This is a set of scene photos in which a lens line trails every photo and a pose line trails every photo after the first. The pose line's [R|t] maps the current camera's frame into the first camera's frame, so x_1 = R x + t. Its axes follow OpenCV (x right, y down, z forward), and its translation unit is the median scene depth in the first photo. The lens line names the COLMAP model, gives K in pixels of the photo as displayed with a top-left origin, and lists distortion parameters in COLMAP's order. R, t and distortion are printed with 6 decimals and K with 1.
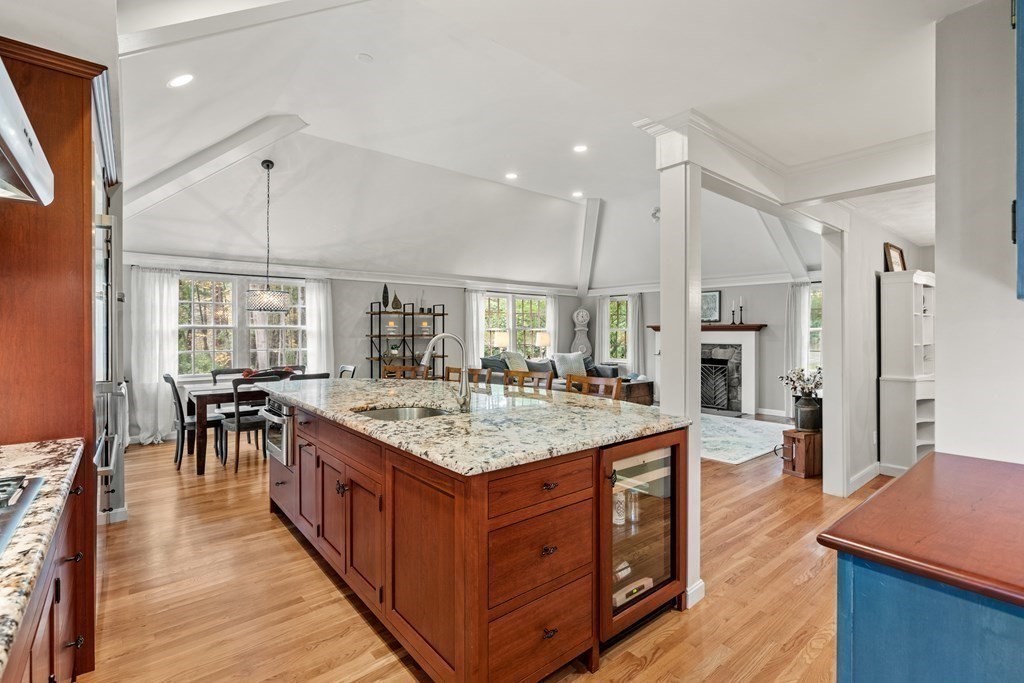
lens RADIAL K [[469.3, 0, 508.0], [0, 469.3, 338.7], [0, 0, 1]] dist [-0.003910, 0.000435]
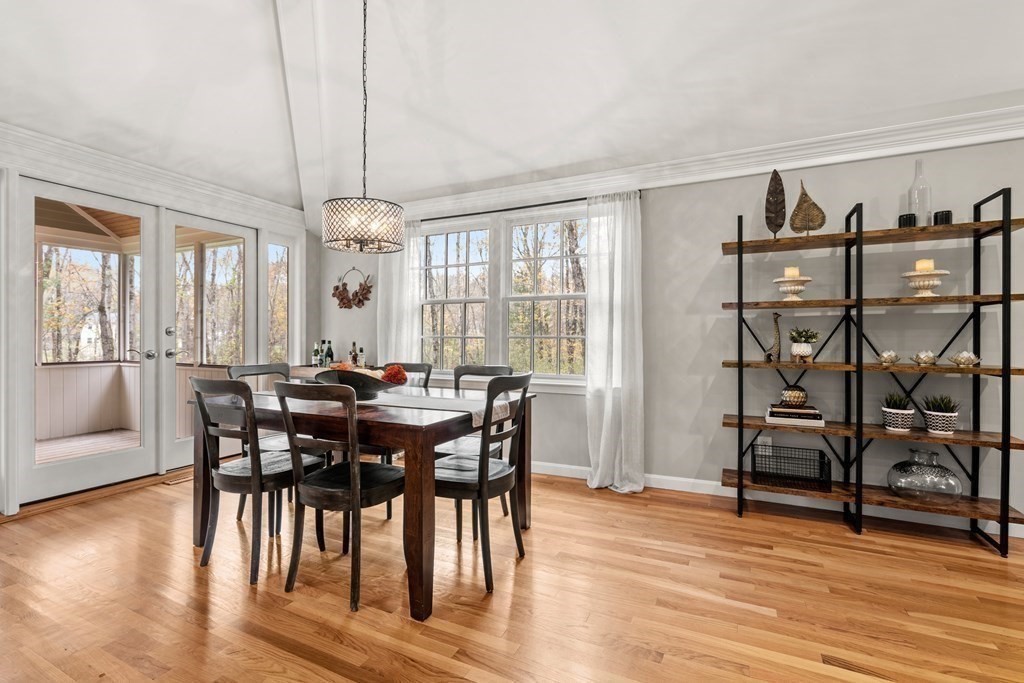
lens RADIAL K [[469.3, 0, 497.5], [0, 469.3, 334.9], [0, 0, 1]] dist [-0.003910, 0.000435]
pose [[0.410637, -0.002214, -0.911796, -0.007878], [-0.015677, 0.999832, -0.009489, 0.022729], [0.911664, 0.018191, 0.410533, 0.609336]]
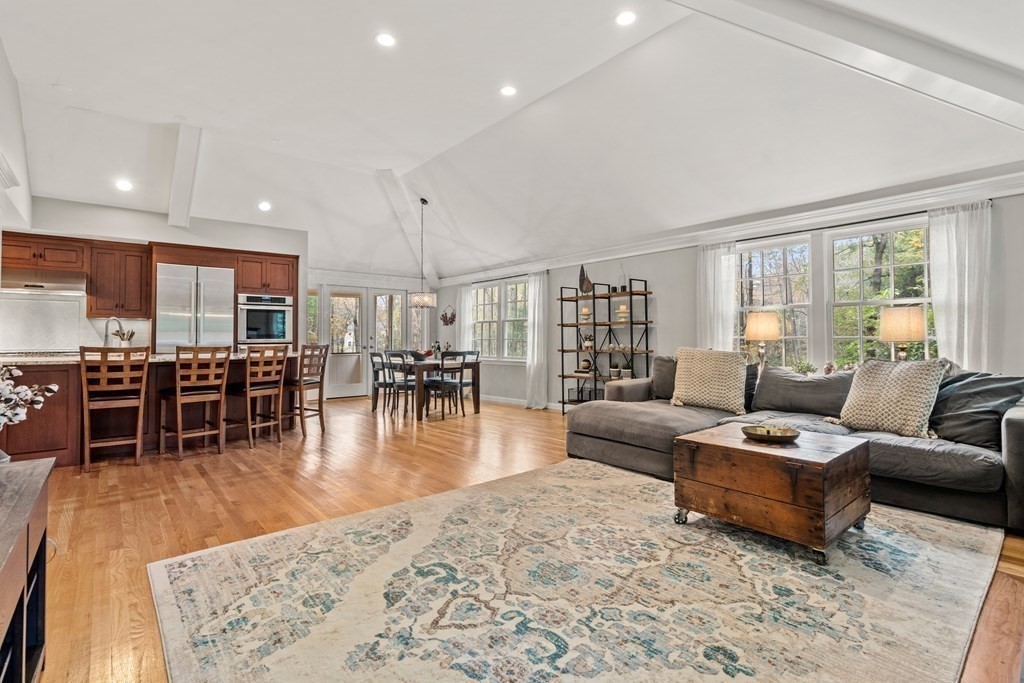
lens RADIAL K [[469.3, 0, 494.5], [0, 469.3, 334.1], [0, 0, 1]] dist [-0.003910, 0.000435]
pose [[0.004838, -0.009448, -0.999944, 0.571564], [-0.008109, 0.999922, -0.009487, 0.019330], [0.999955, 0.008155, 0.004761, 0.792898]]
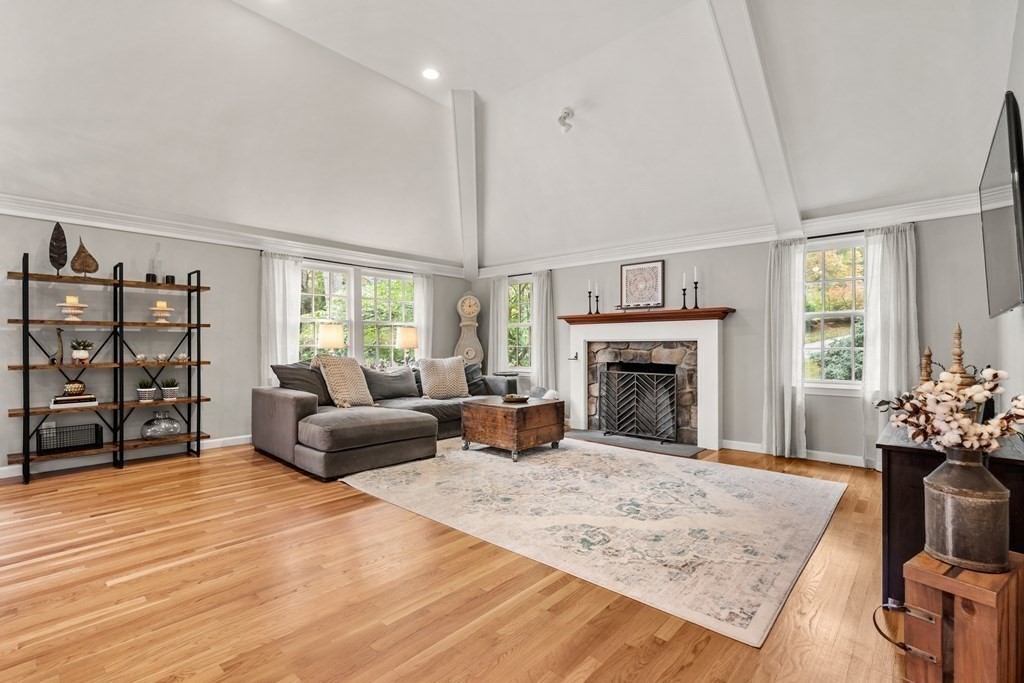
lens RADIAL K [[469.3, 0, 514.2], [0, 469.3, 344.7], [0, 0, 1]] dist [-0.003910, 0.000435]
pose [[0.987151, -0.001399, 0.159782, 0.143666], [0.003528, 0.999909, -0.013043, 0.024184], [-0.159749, 0.013439, 0.987066, 0.392939]]
